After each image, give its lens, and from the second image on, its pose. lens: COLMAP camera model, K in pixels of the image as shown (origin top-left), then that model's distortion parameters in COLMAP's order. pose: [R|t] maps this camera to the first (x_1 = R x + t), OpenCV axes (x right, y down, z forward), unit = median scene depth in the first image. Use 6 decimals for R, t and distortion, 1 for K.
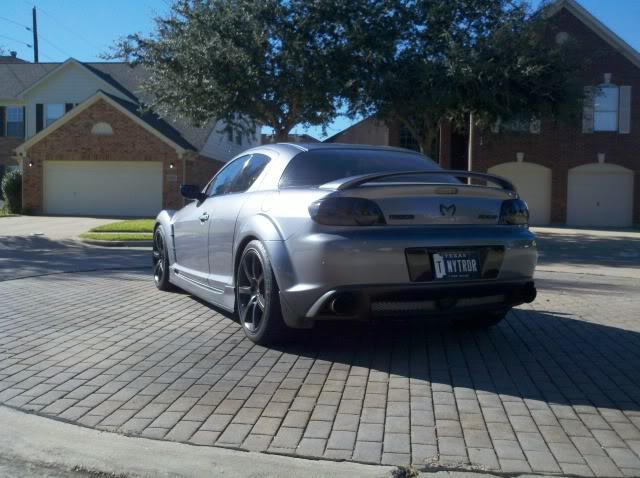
lens RADIAL K [[711.4, 0, 312.3], [0, 711.4, 234.4], [0, 0, 1]] dist [0.004151, -0.023977]
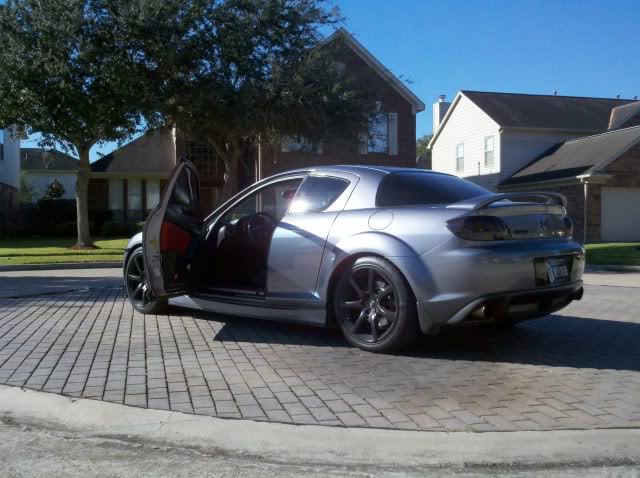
lens RADIAL K [[711.4, 0, 312.3], [0, 711.4, 234.4], [0, 0, 1]] dist [0.004151, -0.023977]
pose [[0.931543, -0.022973, 0.362906, -0.605712], [0.031311, 0.999363, -0.017109, -0.010857], [-0.362281, 0.027301, 0.931669, 0.029914]]
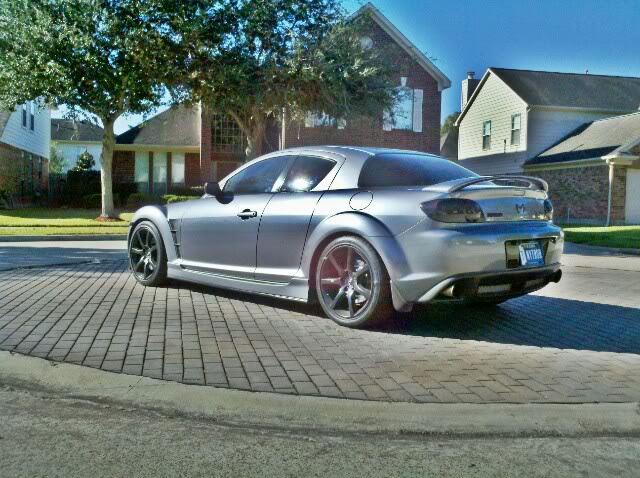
lens RADIAL K [[713.2, 0, 320.0], [0, 713.2, 239.0], [0, 0, 1]] dist [-0.013350, 0.005209]
pose [[0.943026, -0.018377, 0.332211, -0.544583], [0.011175, 0.999660, 0.023575, -0.015340], [-0.332531, -0.018519, 0.942911, -0.048021]]
